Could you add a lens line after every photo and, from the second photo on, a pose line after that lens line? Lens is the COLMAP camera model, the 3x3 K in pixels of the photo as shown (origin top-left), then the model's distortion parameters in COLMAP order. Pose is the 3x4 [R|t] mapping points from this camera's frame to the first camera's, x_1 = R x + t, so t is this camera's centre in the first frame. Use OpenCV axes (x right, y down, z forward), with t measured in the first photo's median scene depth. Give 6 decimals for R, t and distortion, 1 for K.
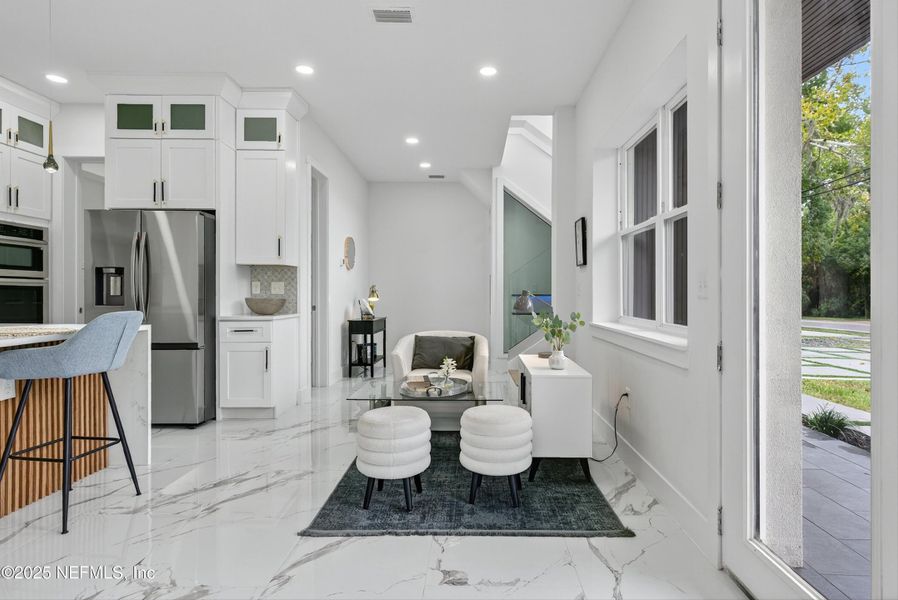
lens RADIAL K [[482.7, 0, 468.2], [0, 482.7, 293.1], [0, 0, 1]] dist [0.013167, 0.000198]
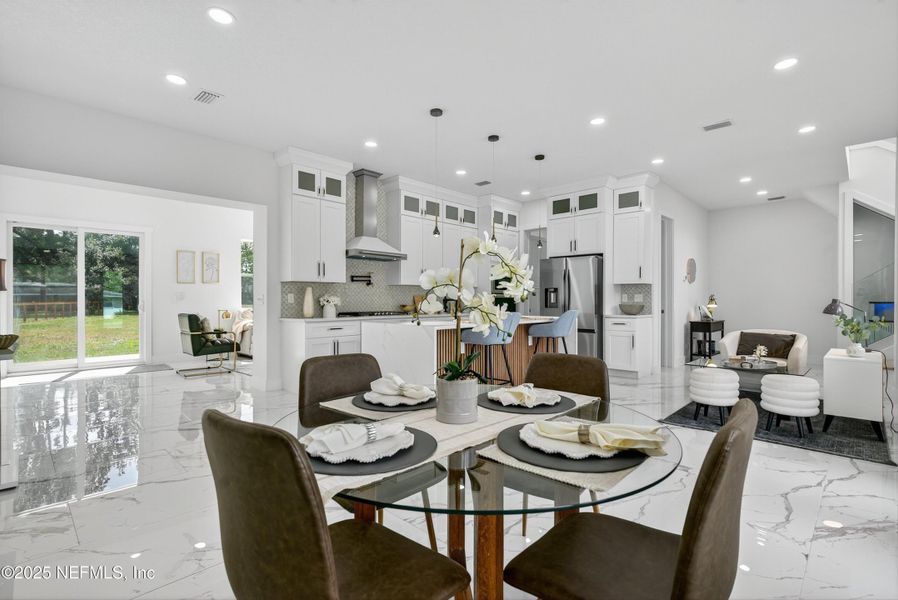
lens RADIAL K [[428.6, 0, 459.4], [0, 428.6, 303.1], [0, 0, 1]] dist [0.011059, -0.003444]
pose [[0.733936, 0.001013, -0.679217, 0.139577], [0.002791, 0.999986, 0.004507, -0.002050], [0.679212, -0.005203, 0.733923, -0.464900]]
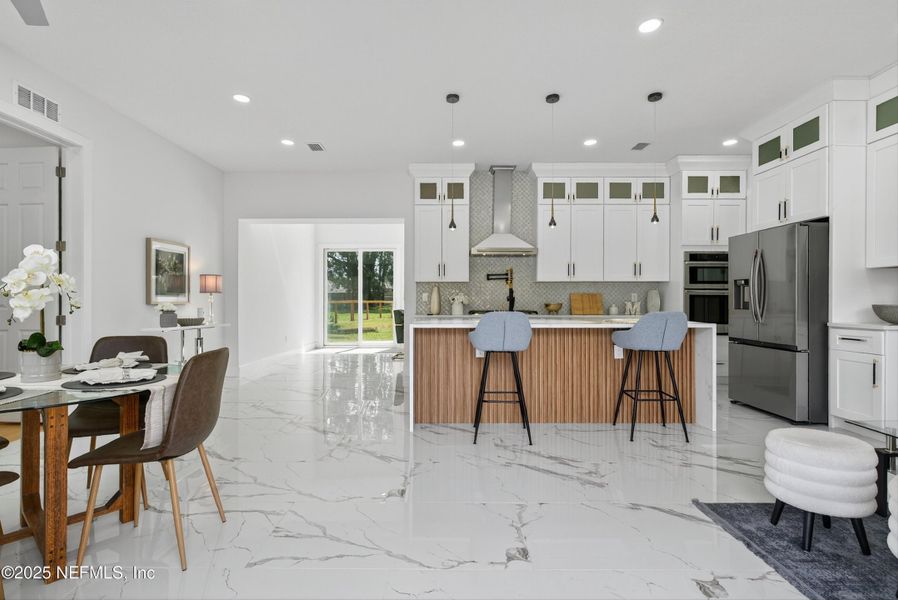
lens RADIAL K [[451.7, 0, 449.3], [0, 451.7, 298.1], [0, 0, 1]] dist [0.001352, -0.000705]
pose [[0.001098, -0.007606, -0.999970, 0.409285], [0.001163, 0.999970, -0.007605, 0.003441], [0.999999, -0.001155, 0.001107, 0.215176]]
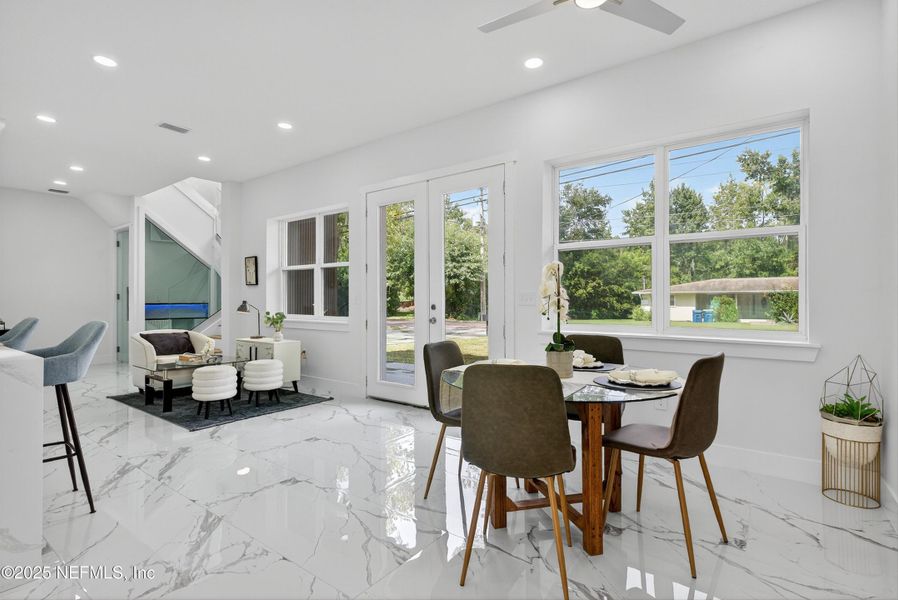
lens RADIAL K [[428.6, 0, 444.8], [0, 428.6, 300.7], [0, 0, 1]] dist [0.011059, -0.003444]
pose [[0.598315, -0.005445, 0.801242, -0.586213], [0.003286, 0.999985, 0.004342, -0.008264], [-0.801254, 0.000034, 0.598324, -0.426987]]
